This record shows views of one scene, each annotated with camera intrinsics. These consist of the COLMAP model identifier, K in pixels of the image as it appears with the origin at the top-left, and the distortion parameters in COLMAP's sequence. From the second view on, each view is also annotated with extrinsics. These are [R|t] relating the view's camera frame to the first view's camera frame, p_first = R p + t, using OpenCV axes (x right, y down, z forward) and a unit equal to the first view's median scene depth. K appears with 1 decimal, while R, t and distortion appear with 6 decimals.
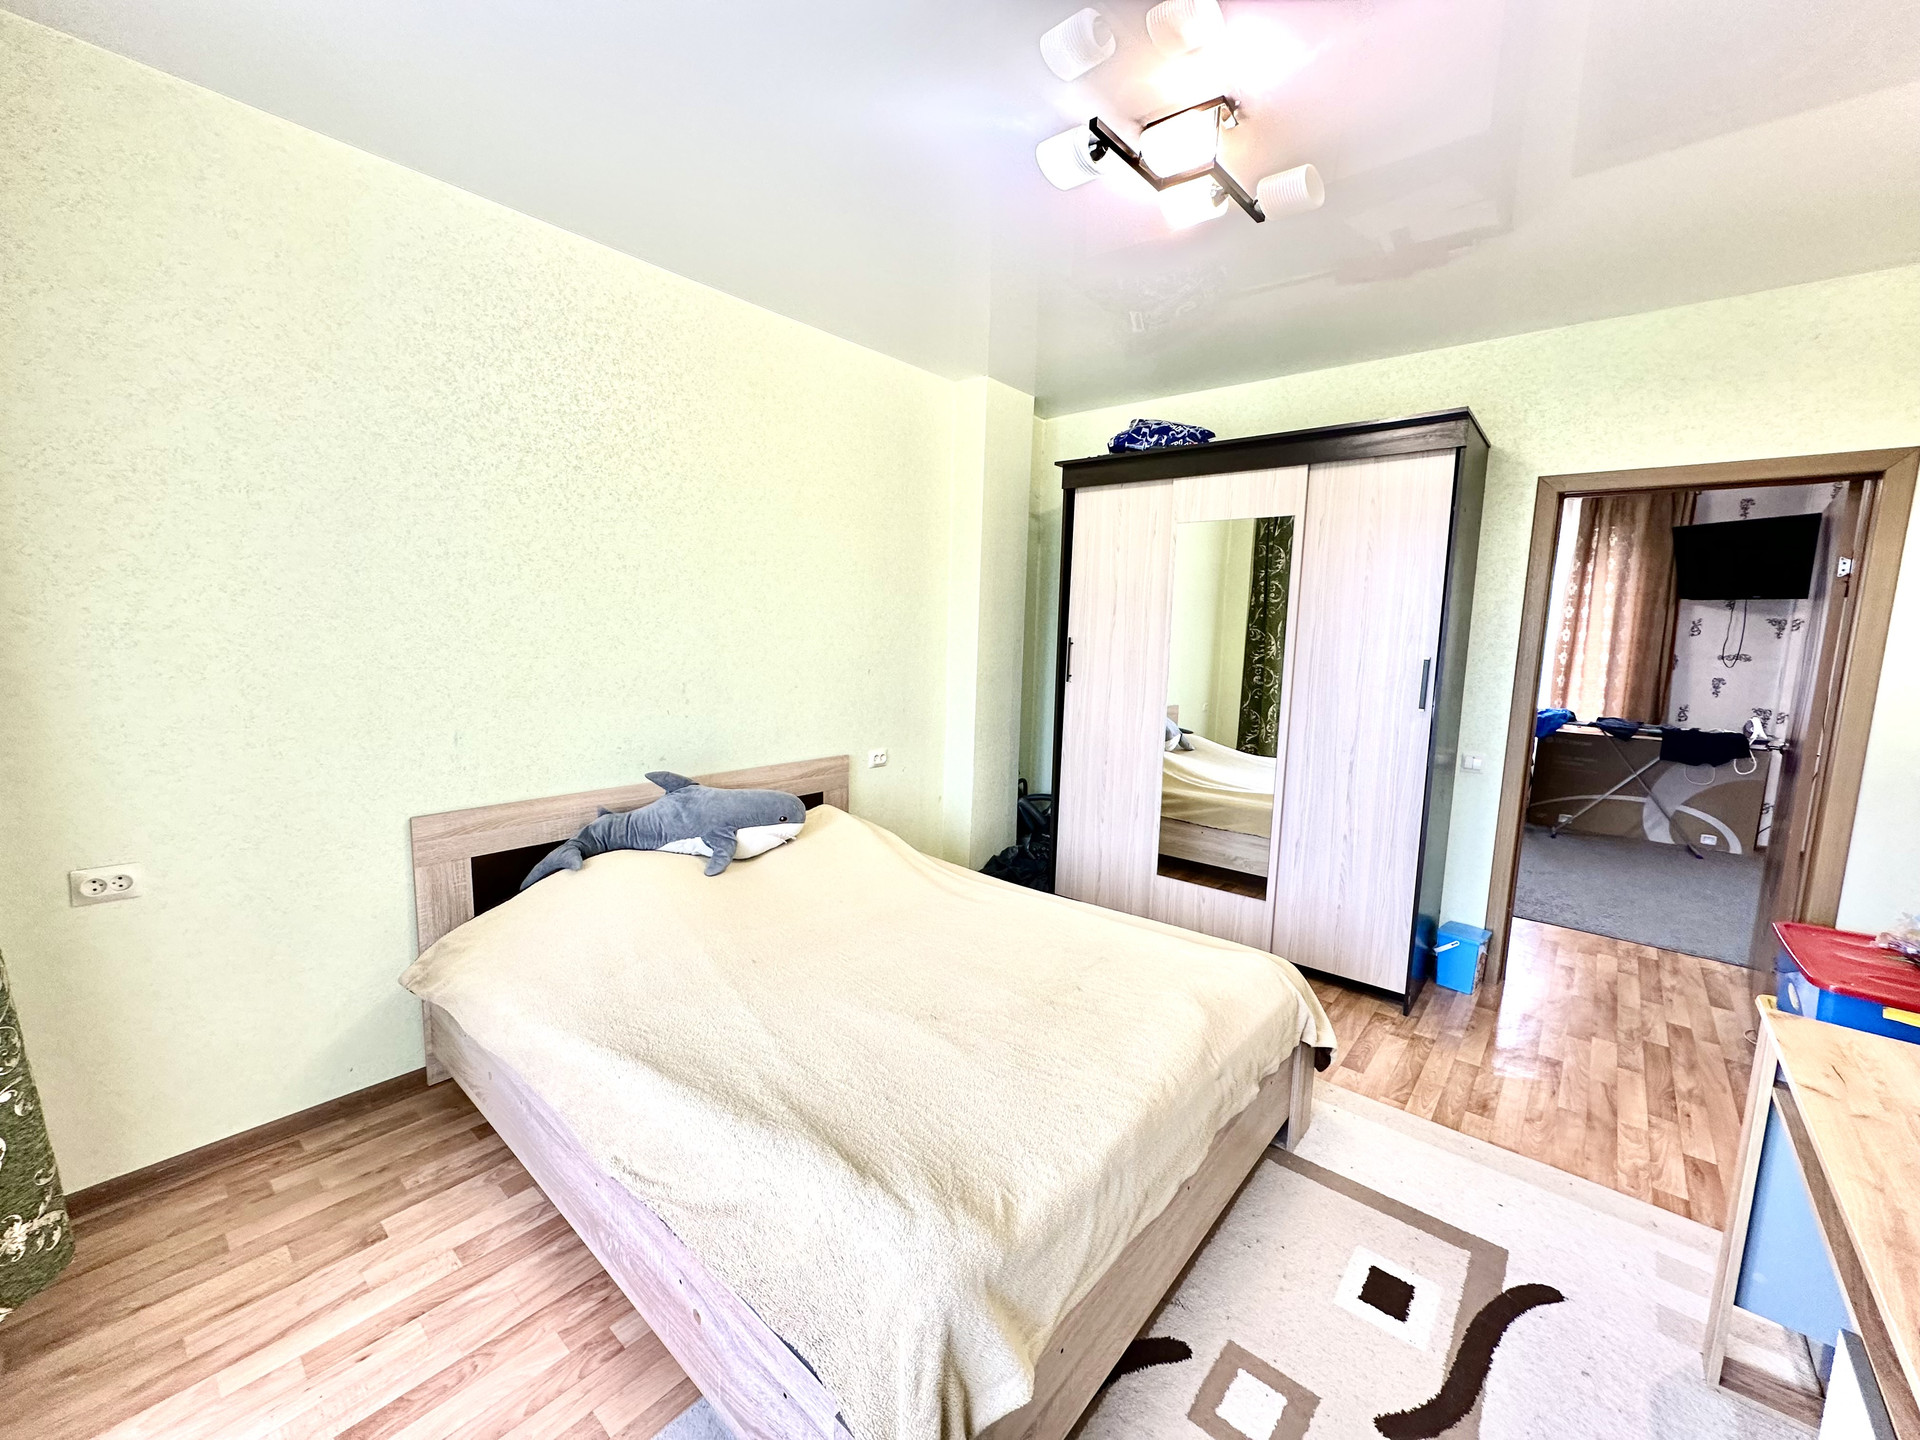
lens RADIAL K [[765.7, 0, 958.5], [0, 765.7, 720.9], [0, 0, 1]] dist [-0.003310, 0.001056]
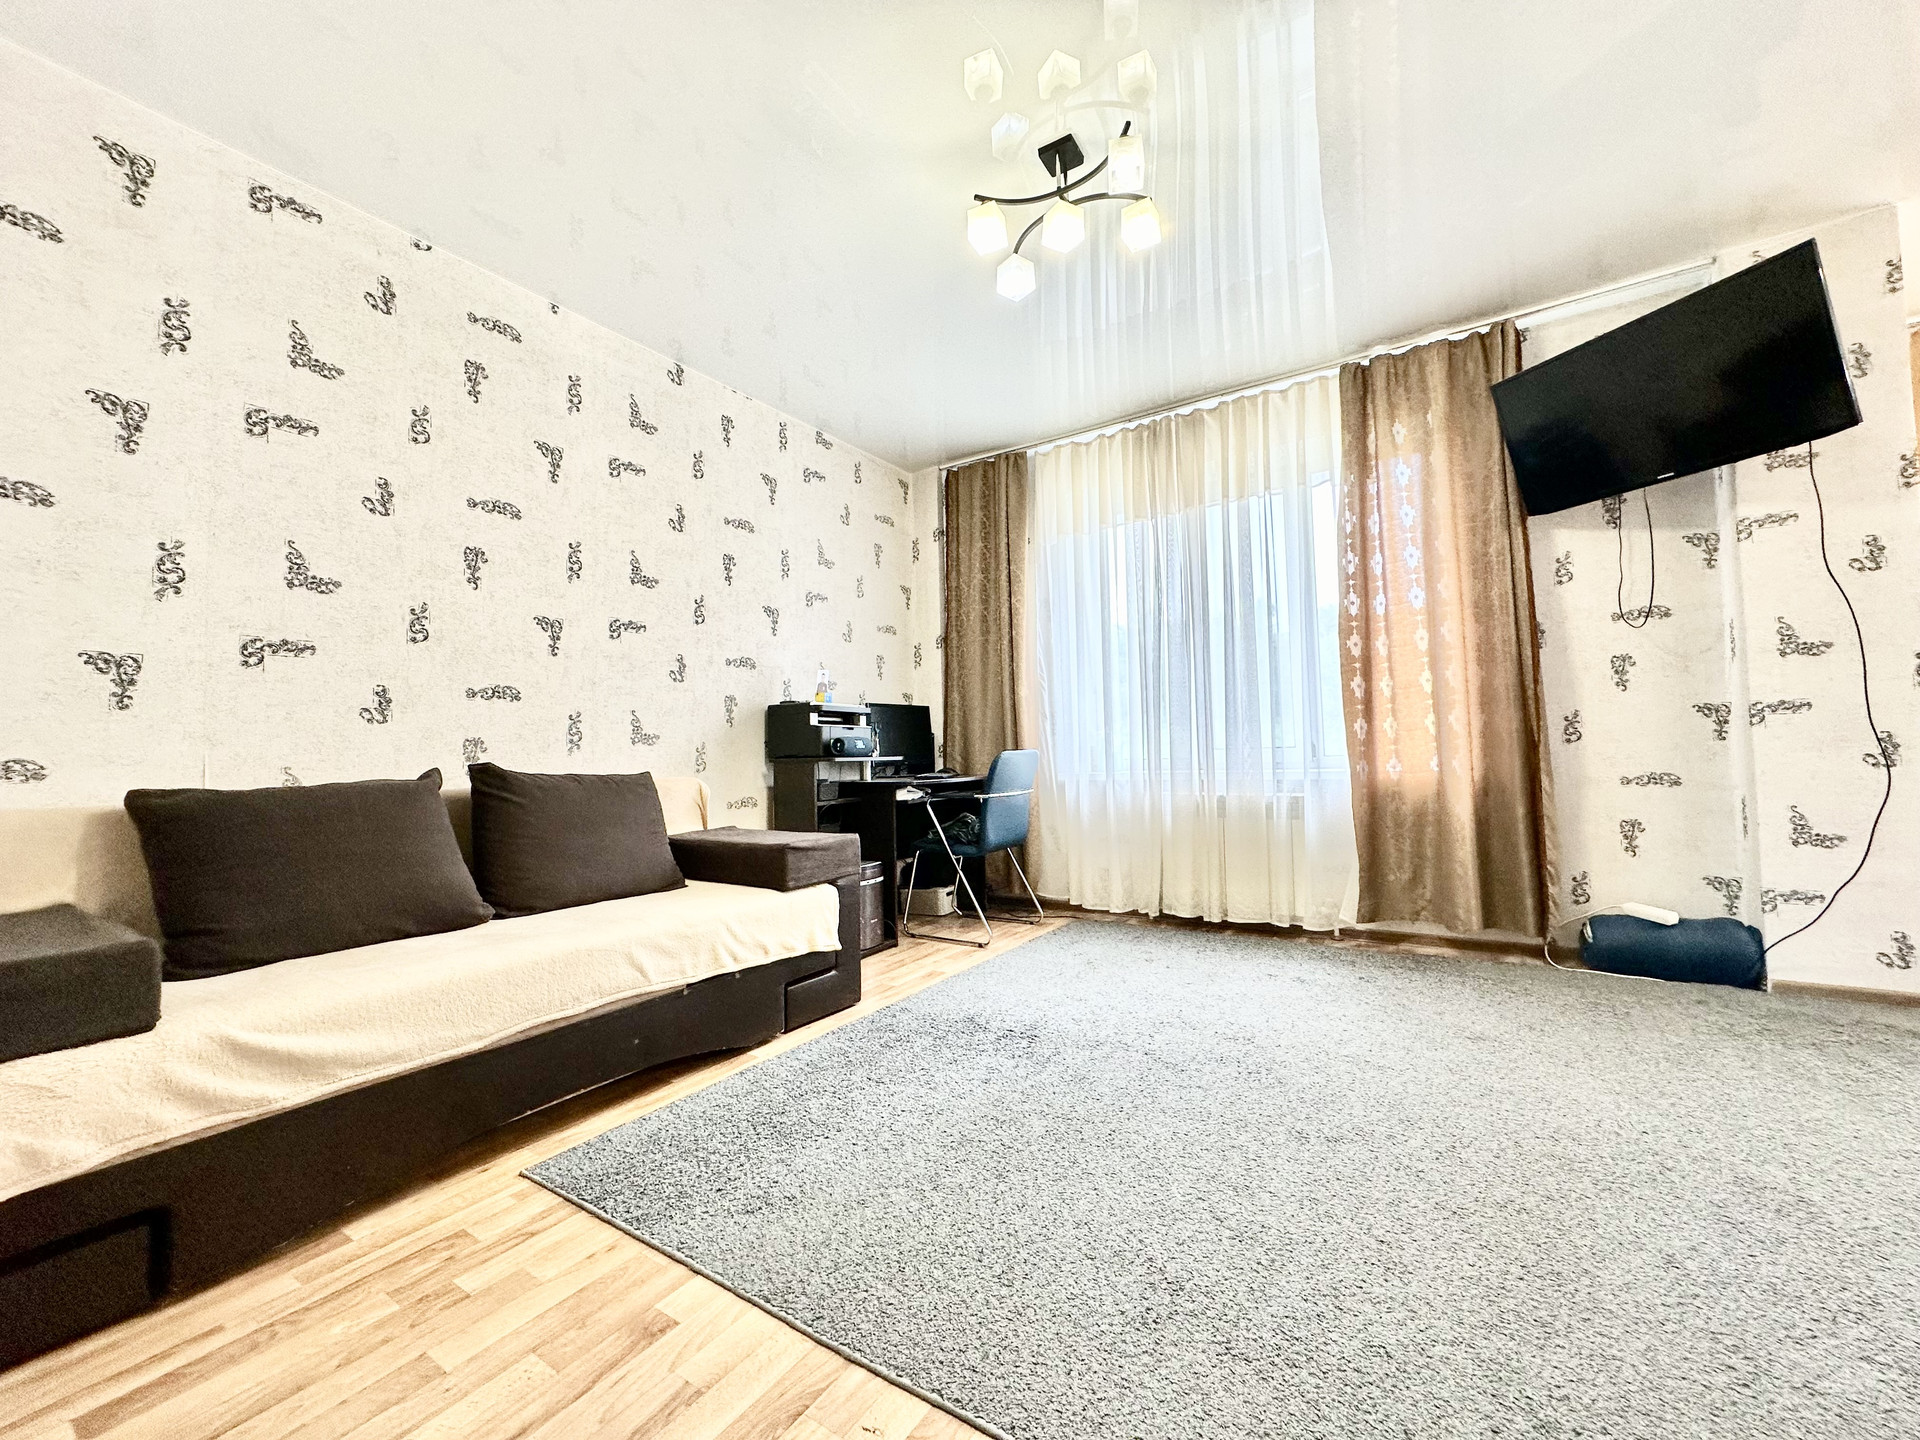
lens RADIAL K [[765.7, 0, 958.6], [0, 765.7, 720.4], [0, 0, 1]] dist [-0.003310, 0.001056]
pose [[0.991042, -0.048265, 0.124525, 0.461334], [0.068731, 0.983778, -0.165701, 0.044422], [-0.114507, 0.172775, 0.978283, 0.530887]]
